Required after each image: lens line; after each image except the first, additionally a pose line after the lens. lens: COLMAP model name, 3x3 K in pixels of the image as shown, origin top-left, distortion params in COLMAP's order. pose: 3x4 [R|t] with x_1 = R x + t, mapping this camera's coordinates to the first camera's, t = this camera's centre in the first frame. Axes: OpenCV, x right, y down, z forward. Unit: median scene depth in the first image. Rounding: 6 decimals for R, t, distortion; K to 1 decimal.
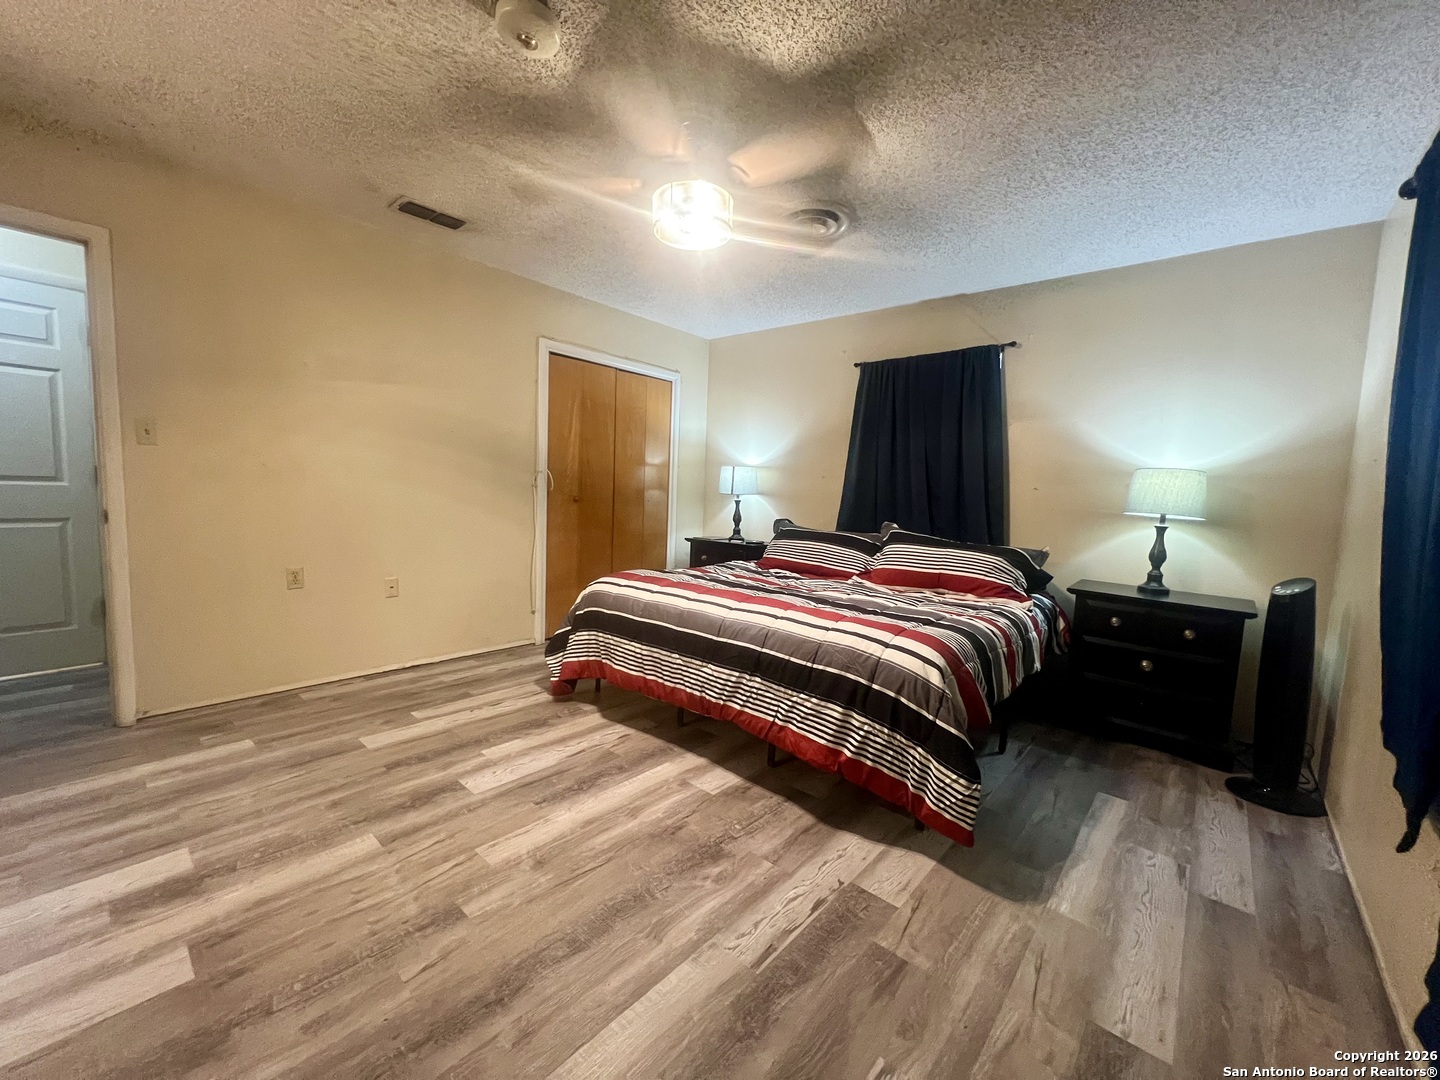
lens RADIAL K [[575.5, 0, 718.4], [0, 575.5, 539.0], [0, 0, 1]] dist [-0.003749, 0.001398]
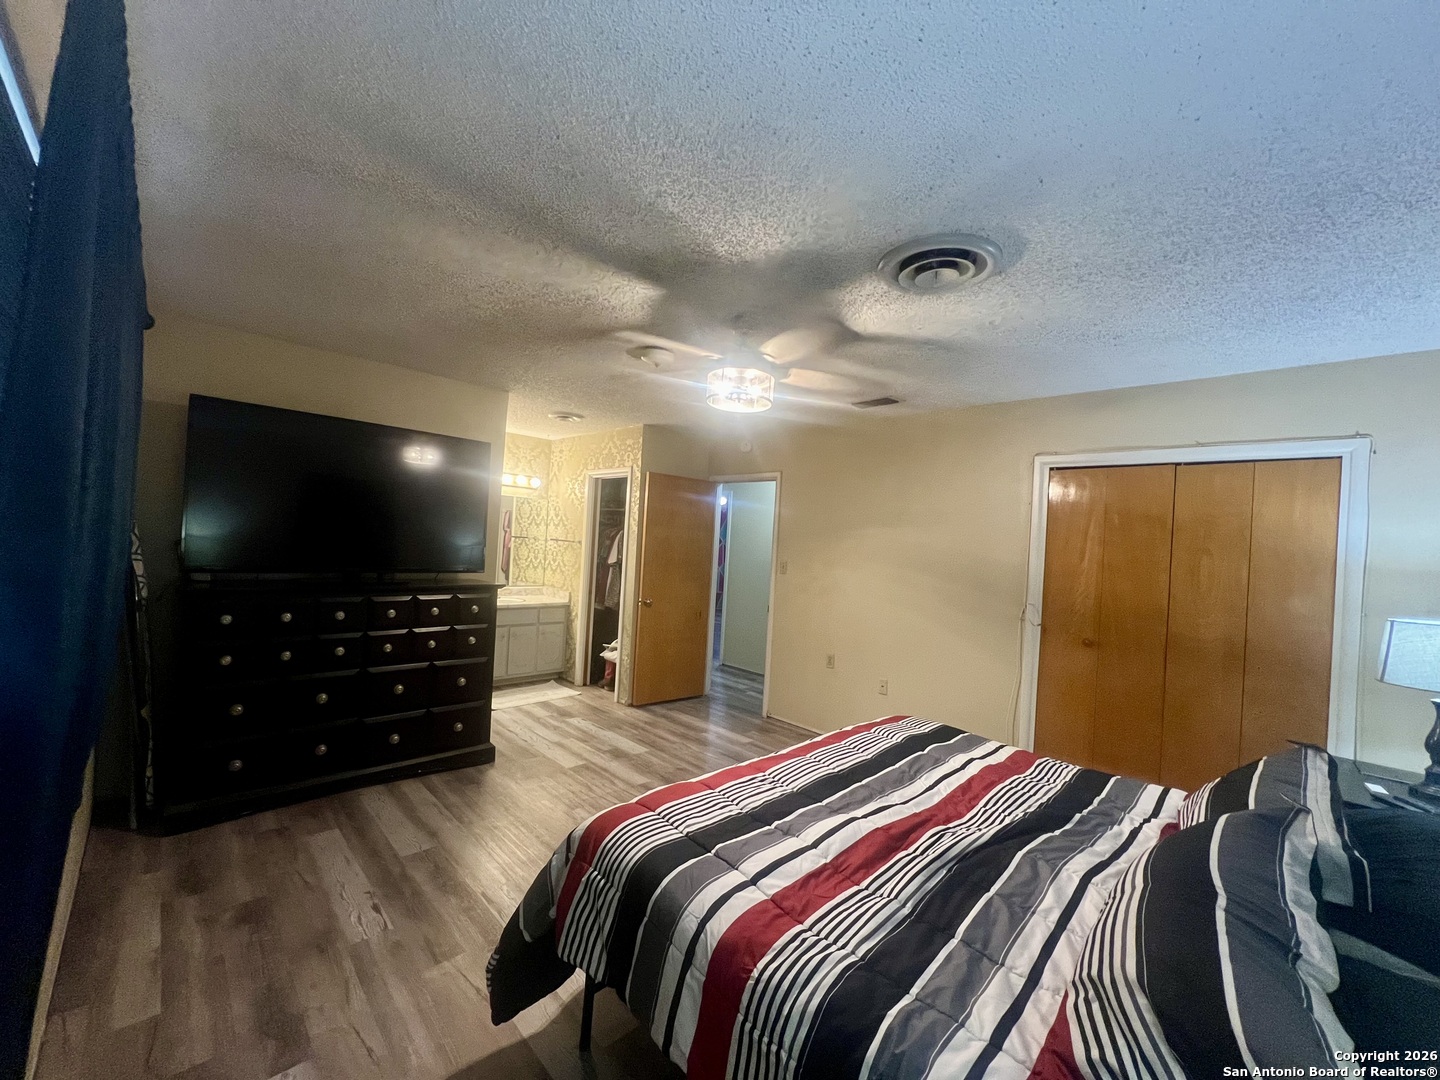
lens RADIAL K [[575.5, 0, 717.7], [0, 575.5, 538.9], [0, 0, 1]] dist [-0.003749, 0.001398]
pose [[-0.078279, -0.053102, -0.995516, 1.048799], [-0.151188, 0.987663, -0.040795, -0.184251], [0.985401, 0.147317, -0.085342, 1.014758]]
